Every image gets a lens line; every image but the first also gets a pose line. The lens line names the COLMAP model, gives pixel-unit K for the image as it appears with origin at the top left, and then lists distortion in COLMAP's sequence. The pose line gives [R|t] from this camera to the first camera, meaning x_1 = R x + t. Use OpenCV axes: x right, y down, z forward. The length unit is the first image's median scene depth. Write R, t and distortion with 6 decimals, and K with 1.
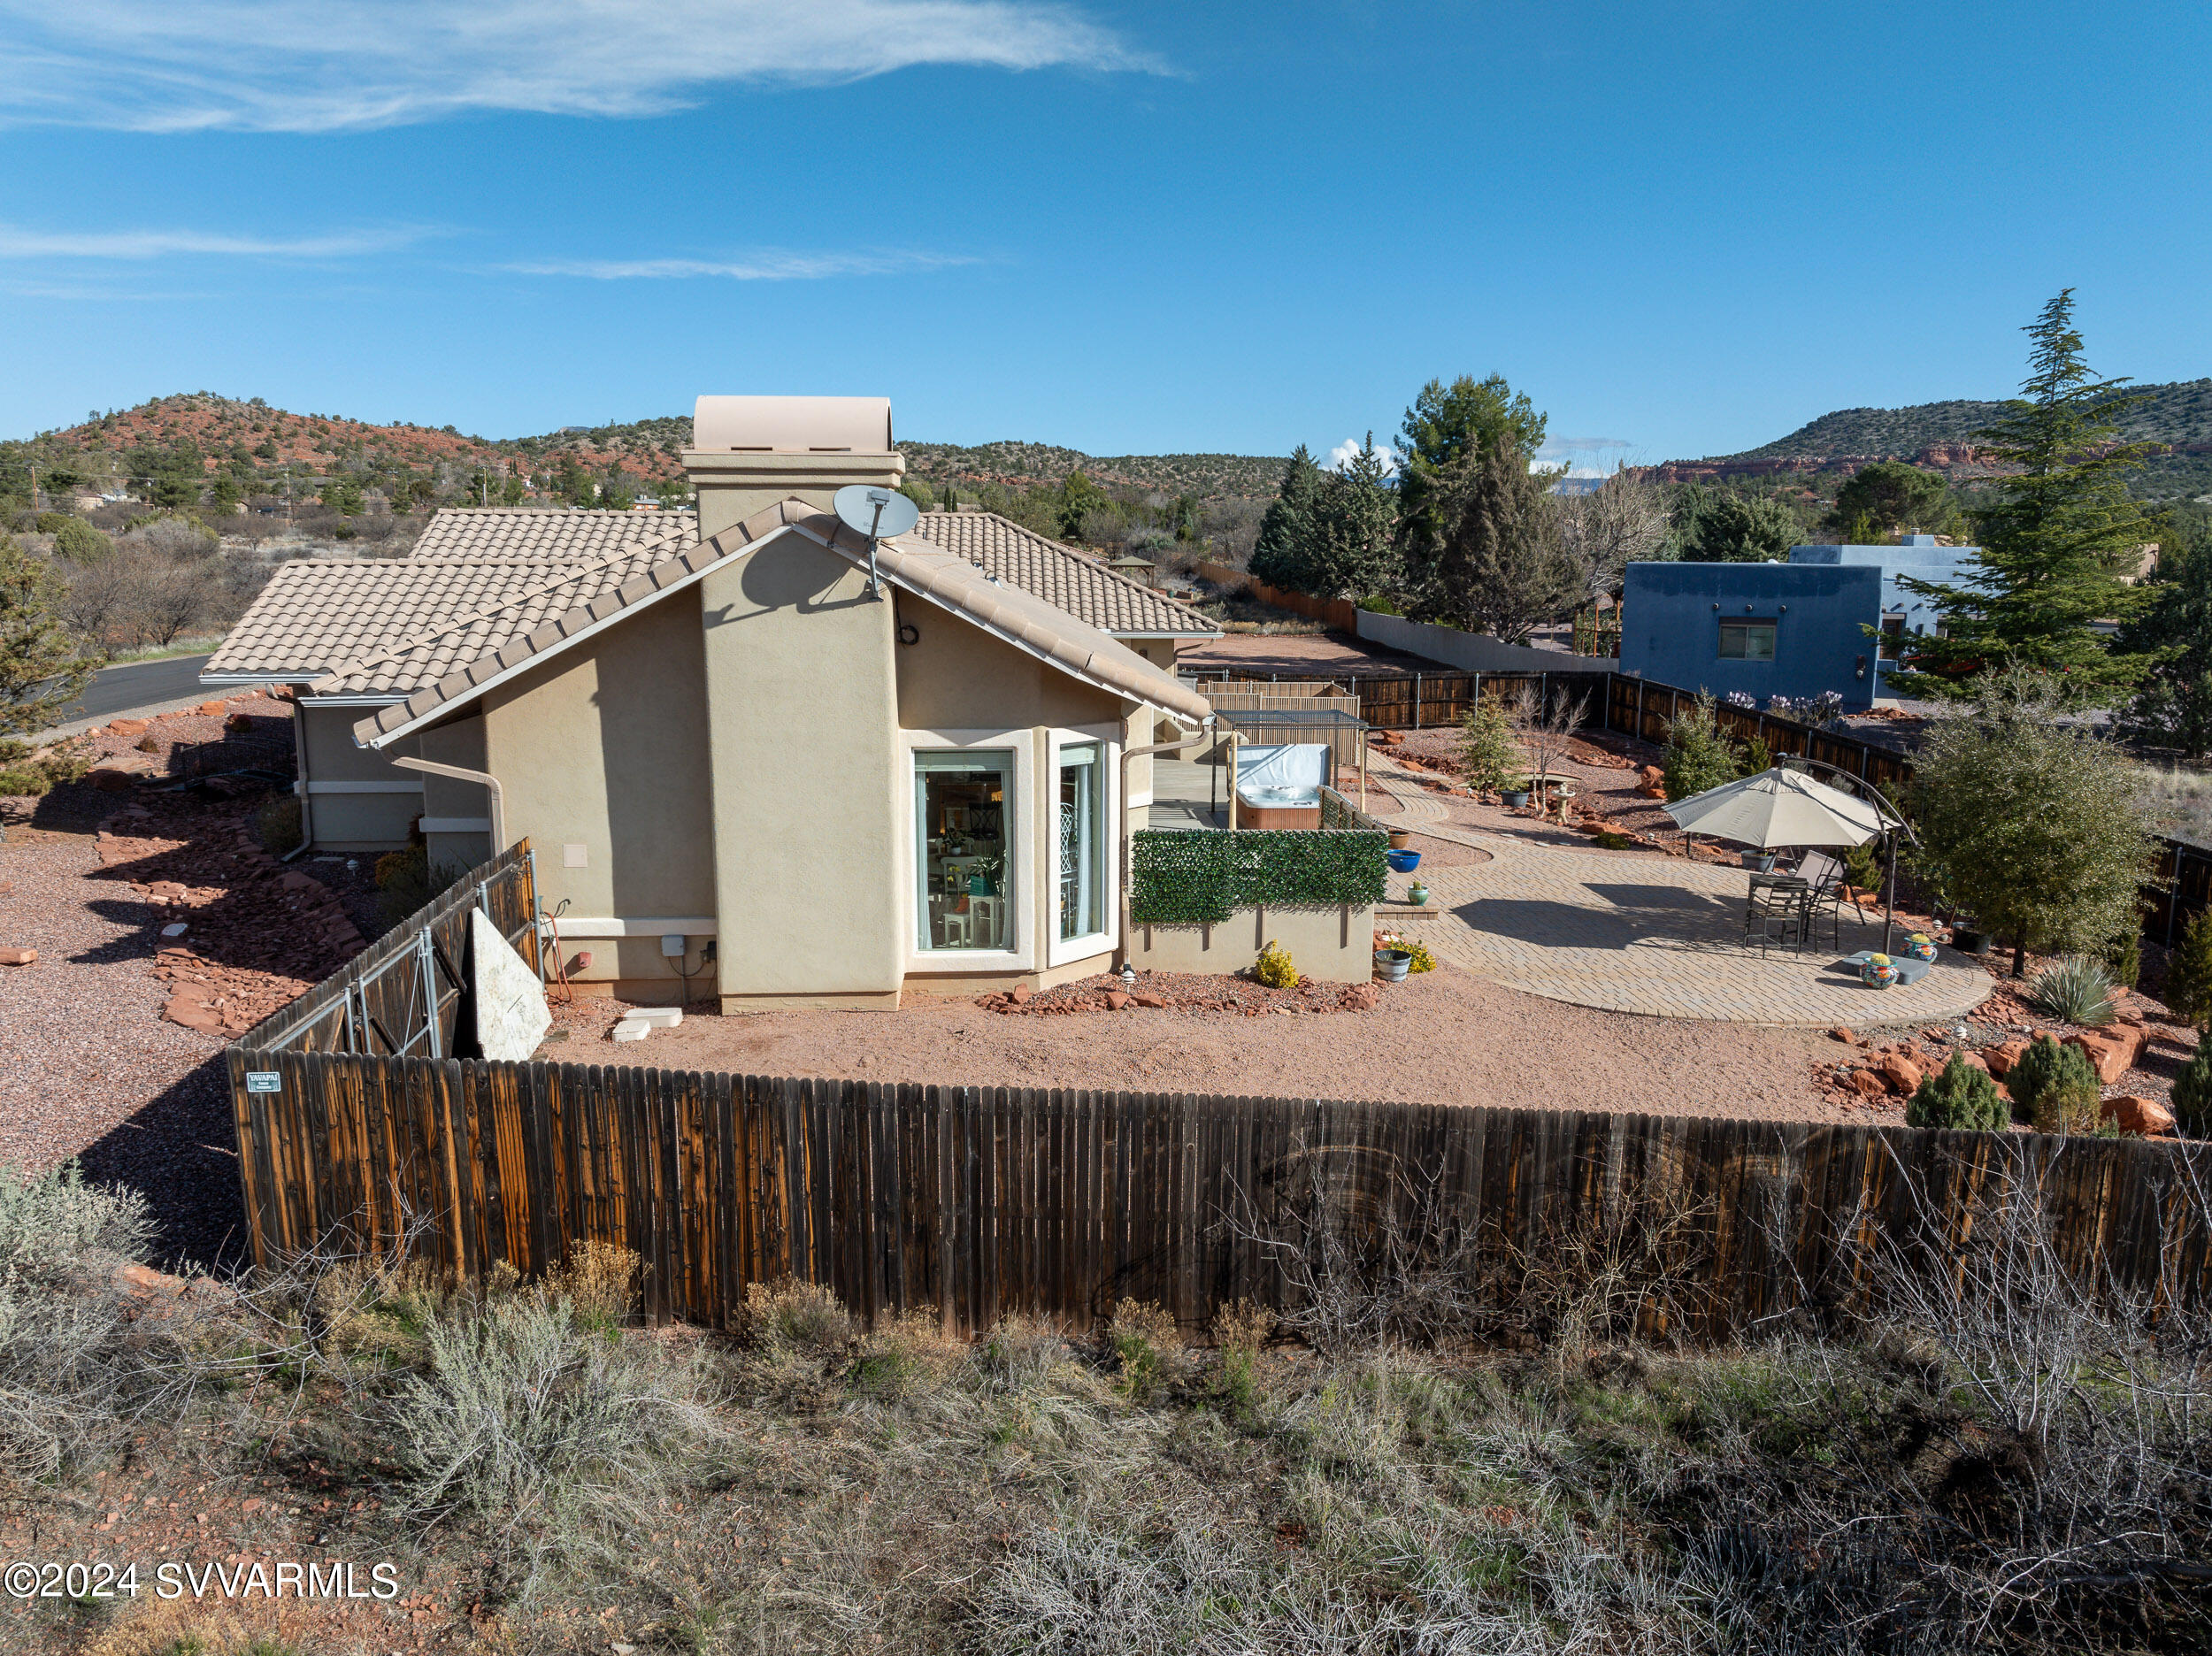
lens RADIAL K [[1553.4, 0, 1118.9], [0, 1553.4, 830.3], [0, 0, 1]] dist [-0.045181, 0.006983]
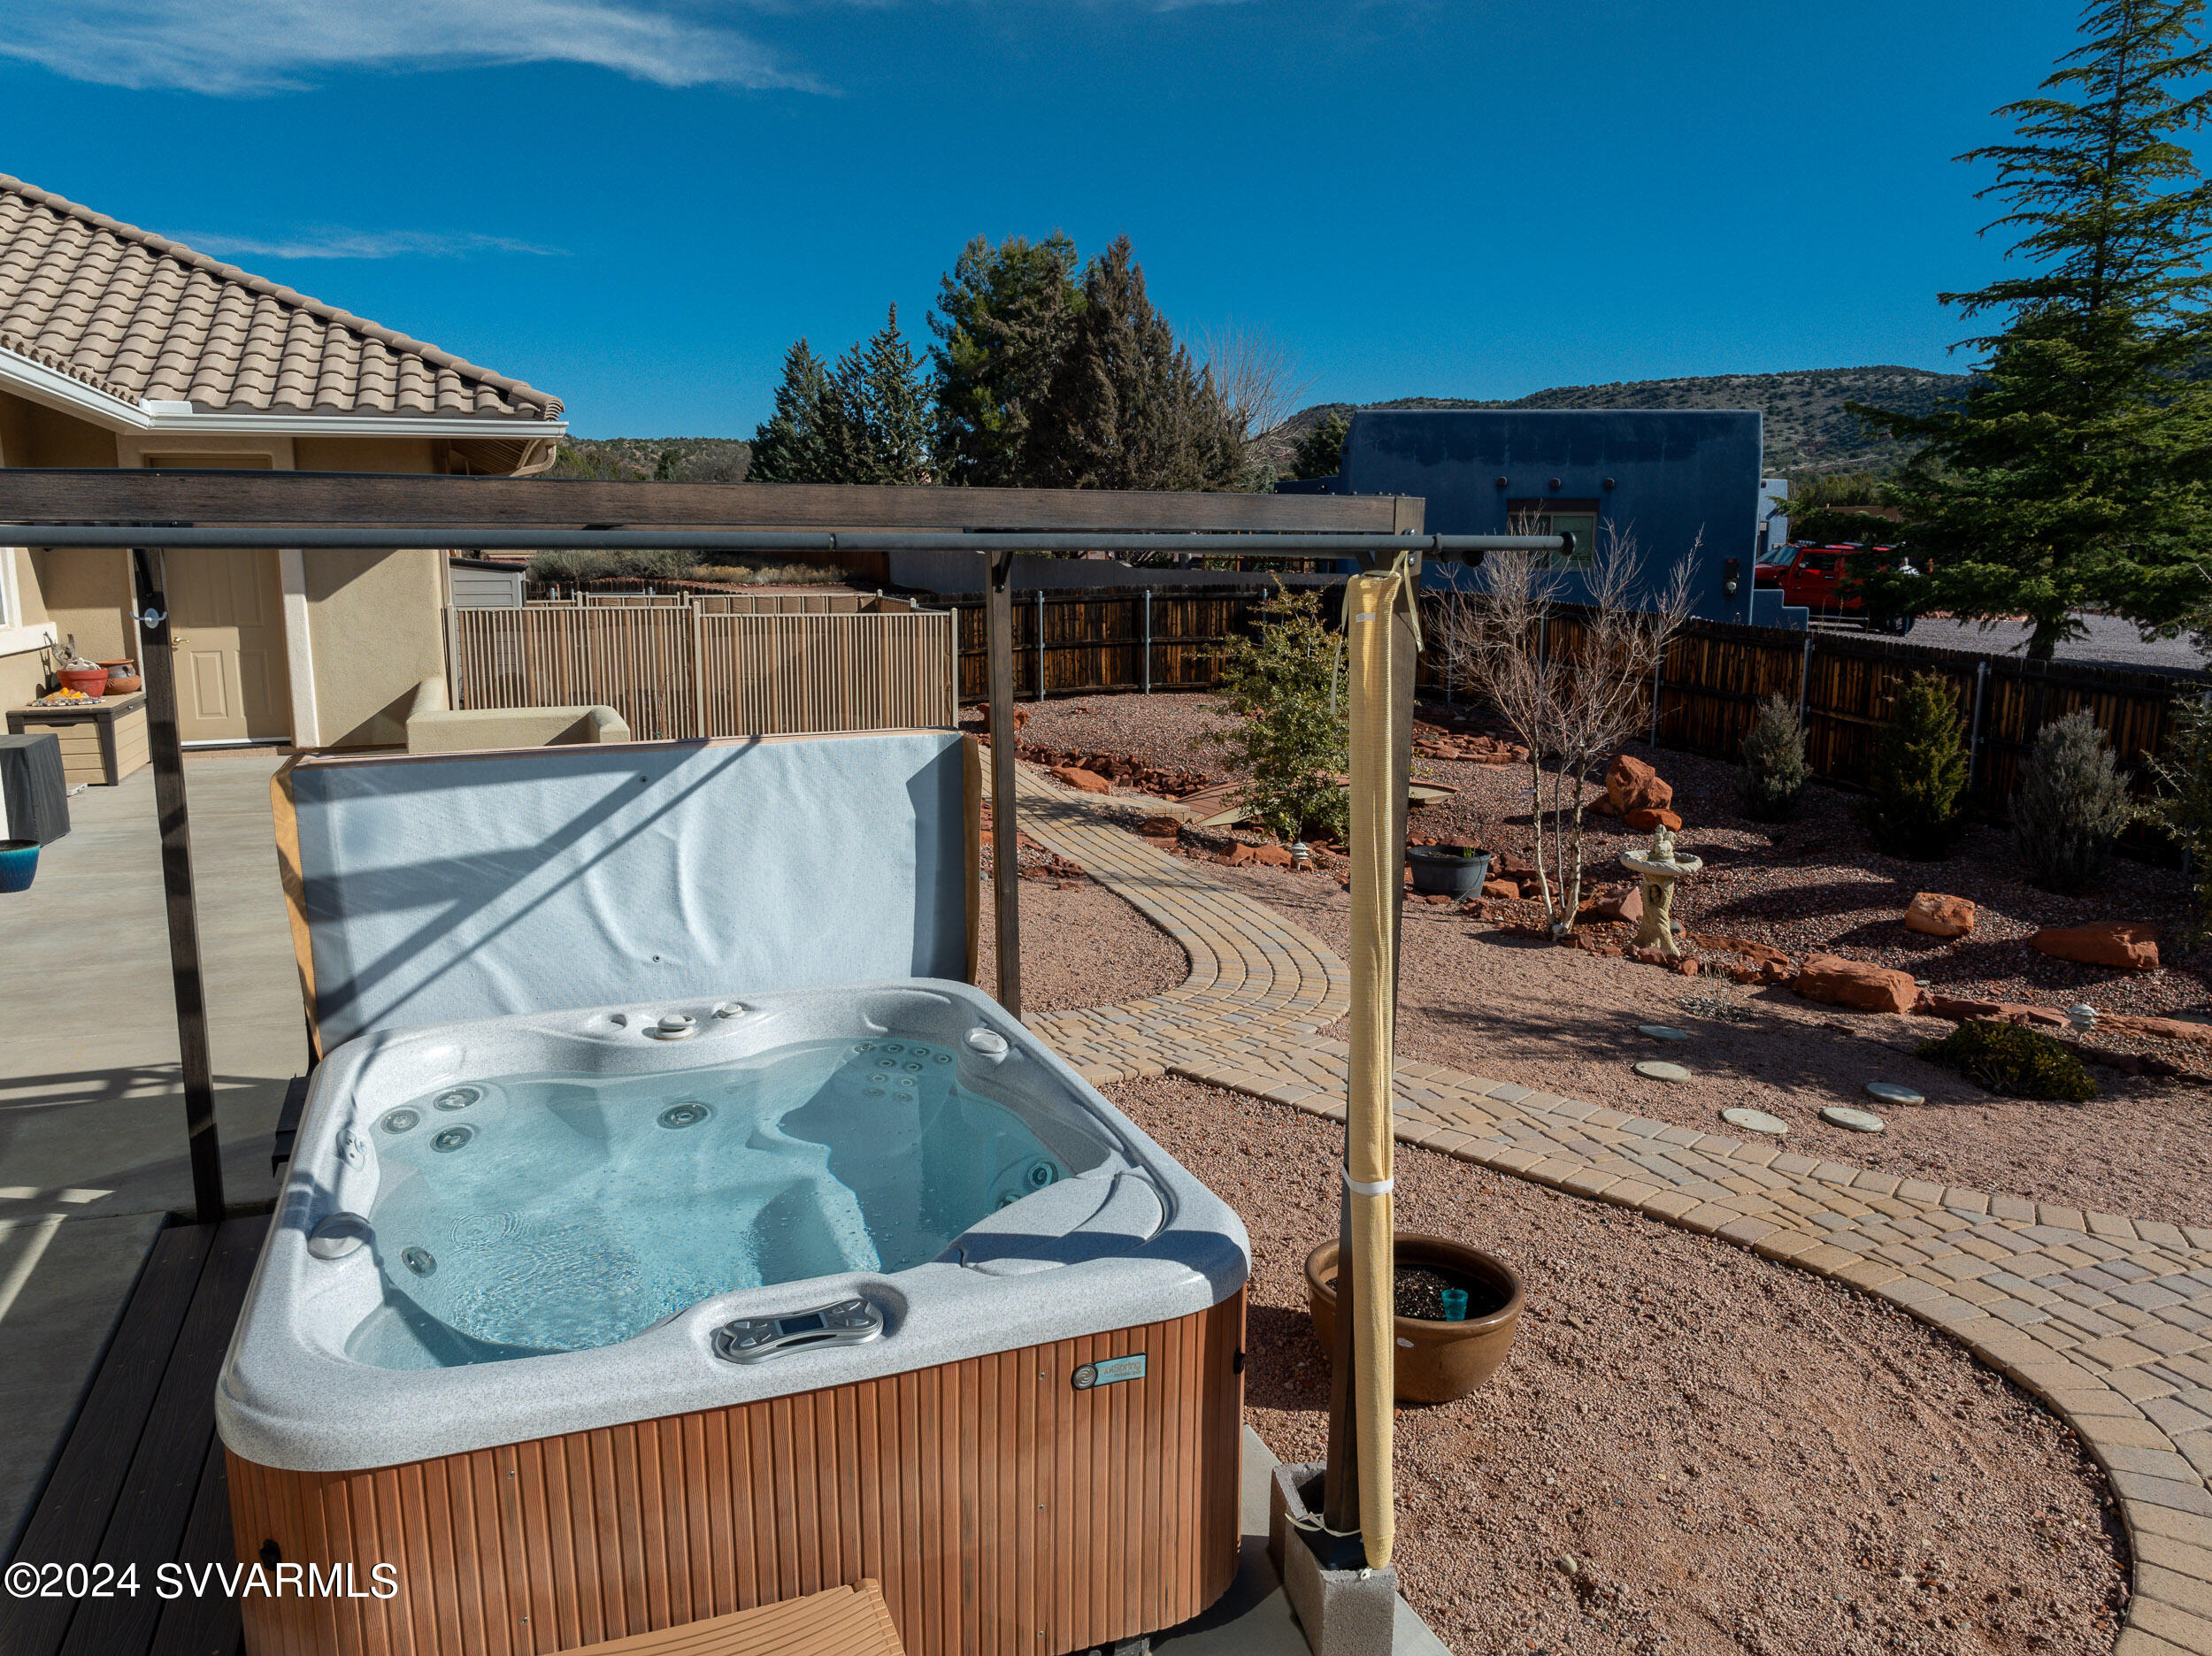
lens RADIAL K [[1553.4, 0, 1118.9], [0, 1553.4, 830.3], [0, 0, 1]] dist [-0.045181, 0.006983]
pose [[0.953170, -0.057223, 0.296971, 0.090525], [0.055819, 0.998354, 0.013212, -0.040767], [-0.297239, 0.003983, 0.954795, 0.743645]]
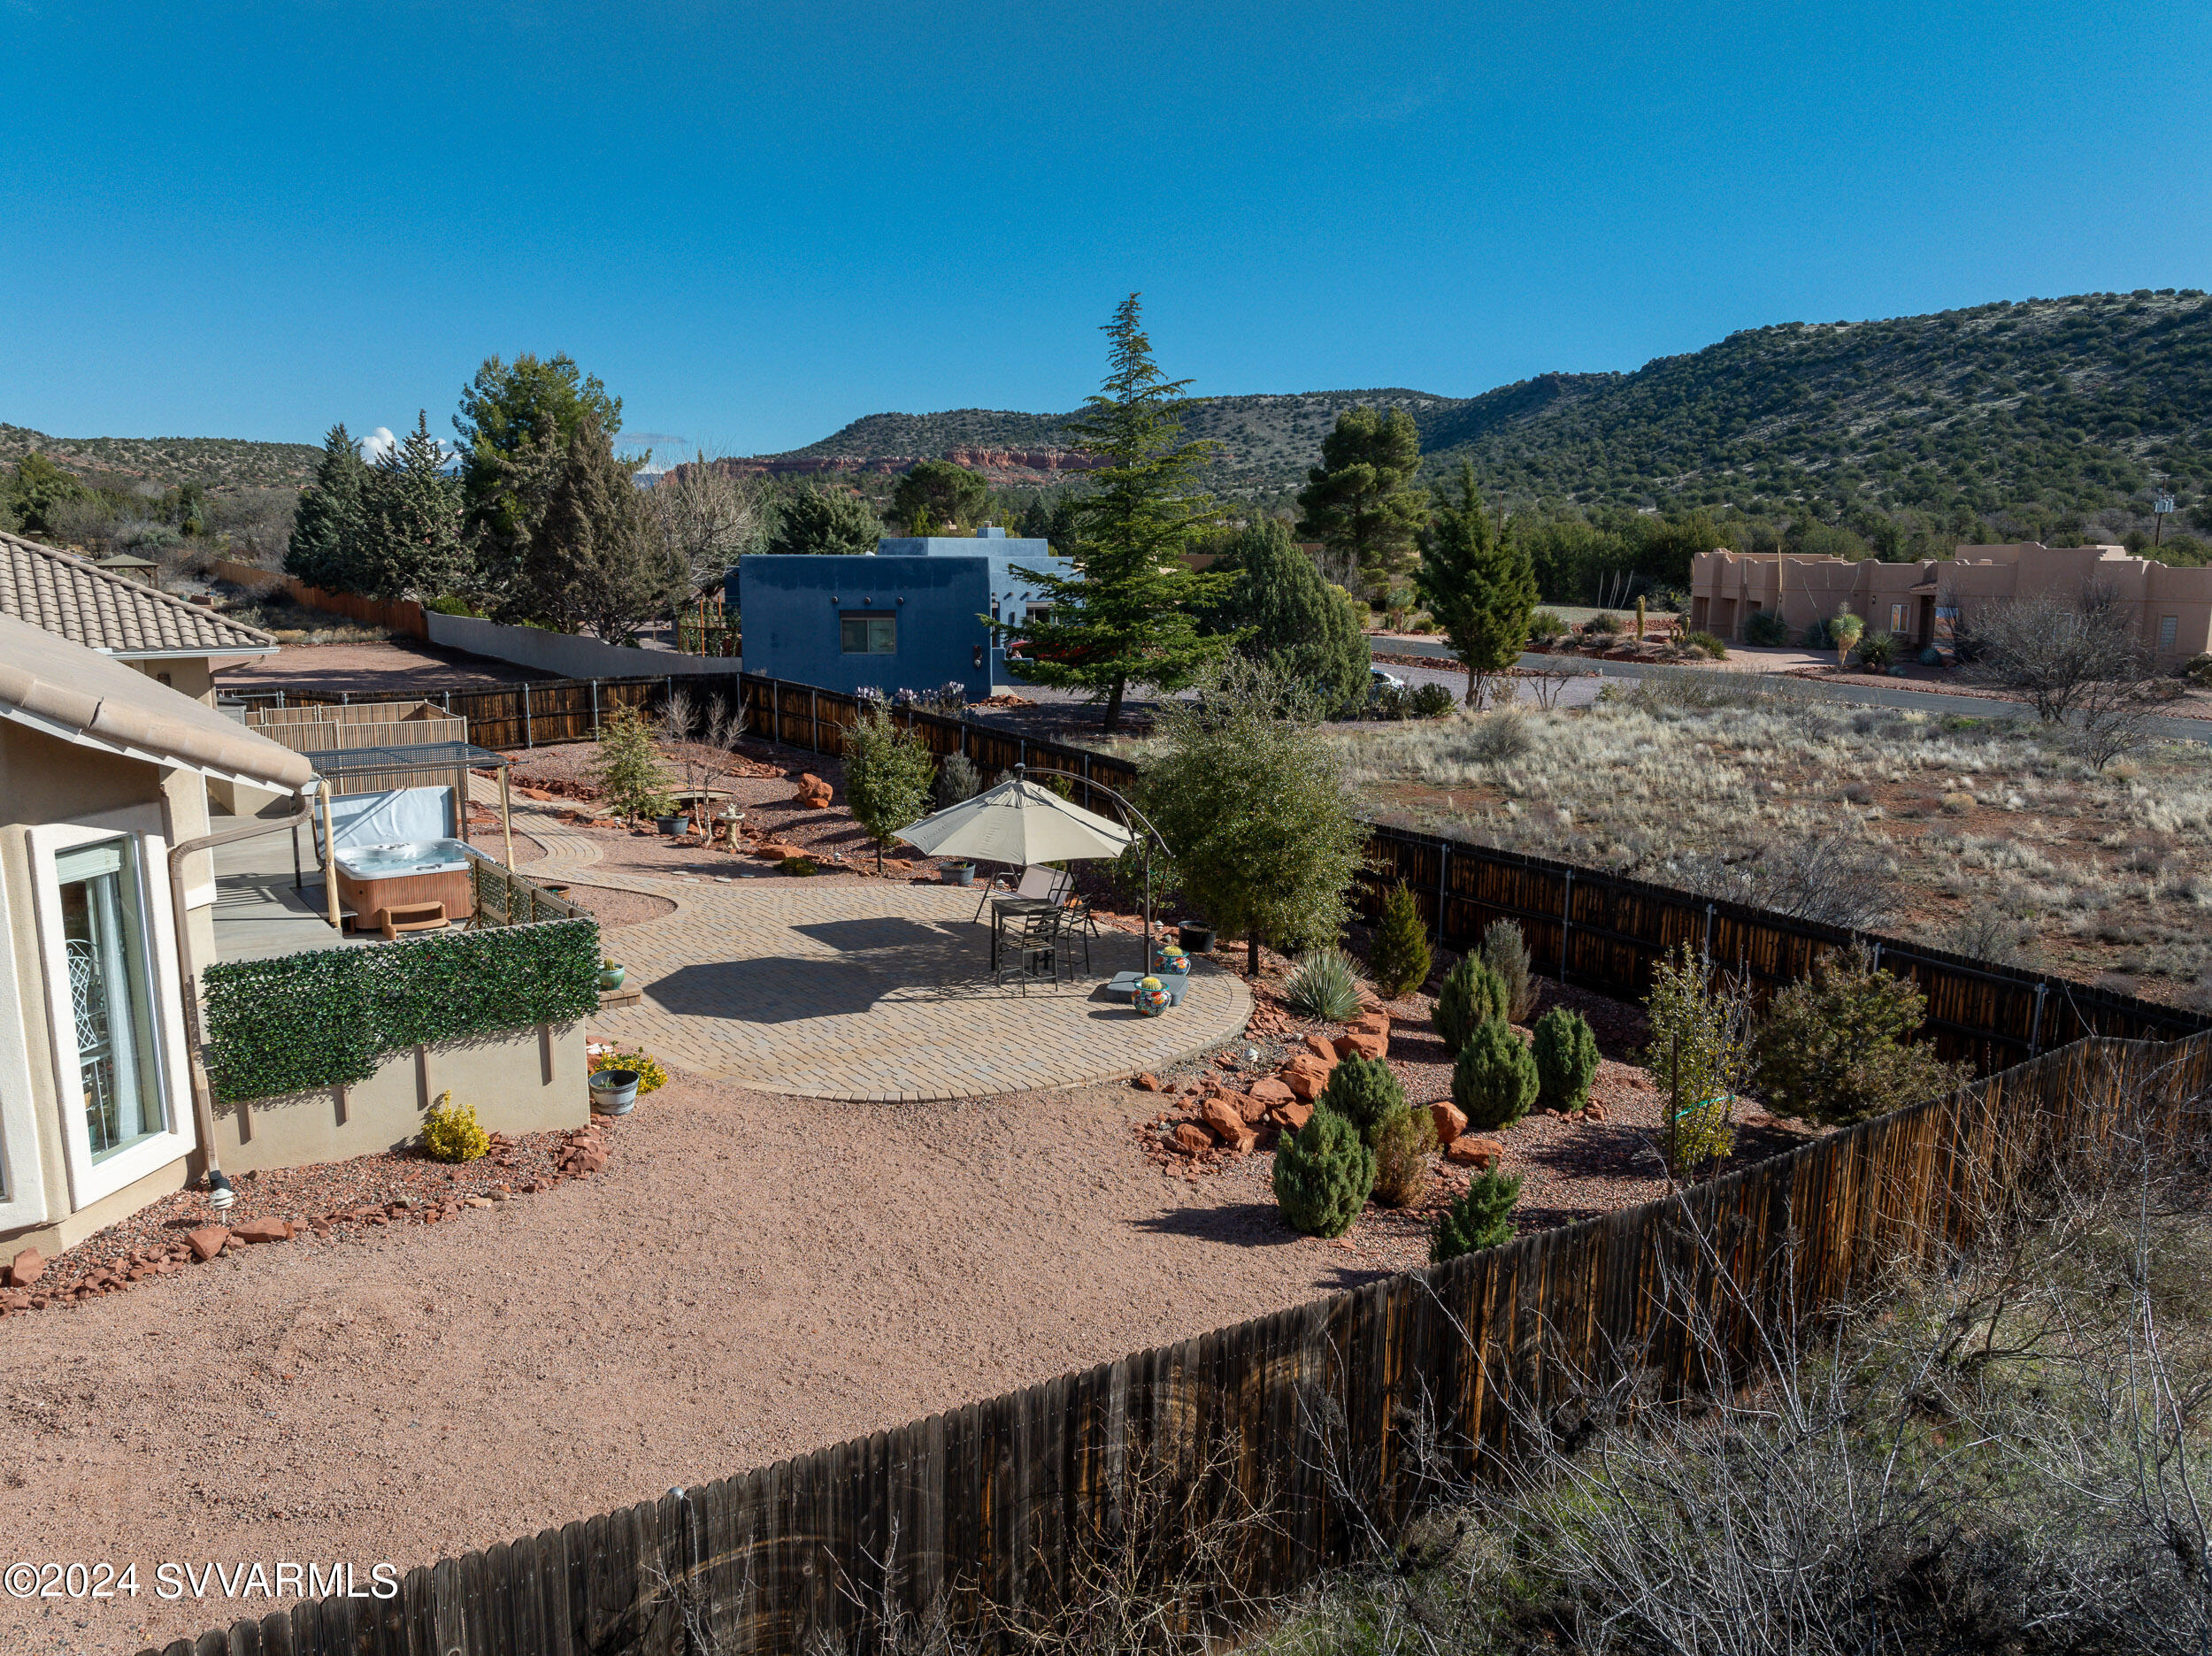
lens RADIAL K [[1553.4, 0, 1118.9], [0, 1553.4, 830.3], [0, 0, 1]] dist [-0.045181, 0.006983]
pose [[0.835930, -0.095542, 0.540456, -0.005559], [0.094044, 0.995102, 0.030455, -0.021909], [-0.540719, 0.025369, 0.840821, 0.141665]]
